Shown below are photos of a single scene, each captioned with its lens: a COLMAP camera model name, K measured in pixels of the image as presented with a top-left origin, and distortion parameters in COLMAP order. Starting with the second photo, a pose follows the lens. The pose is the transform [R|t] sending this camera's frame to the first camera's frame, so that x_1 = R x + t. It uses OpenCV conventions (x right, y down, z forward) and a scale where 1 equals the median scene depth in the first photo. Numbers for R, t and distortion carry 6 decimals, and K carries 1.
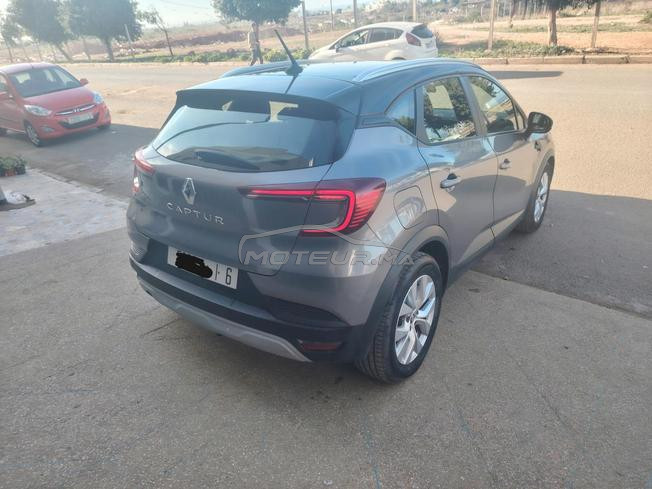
lens RADIAL K [[454.0, 0, 326.2], [0, 454.0, 245.3], [0, 0, 1]] dist [0.003990, -0.004311]
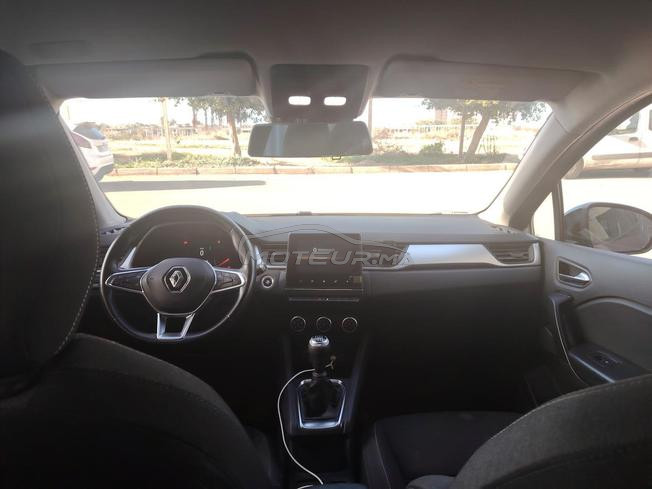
lens RADIAL K [[454.0, 0, 327.0], [0, 454.0, 244.4], [0, 0, 1]] dist [0.003990, -0.004311]
pose [[0.766430, -0.085968, 0.636549, 0.015621], [0.237172, 0.958849, -0.156069, -0.071526], [-0.596938, 0.270587, 0.755280, 0.223620]]
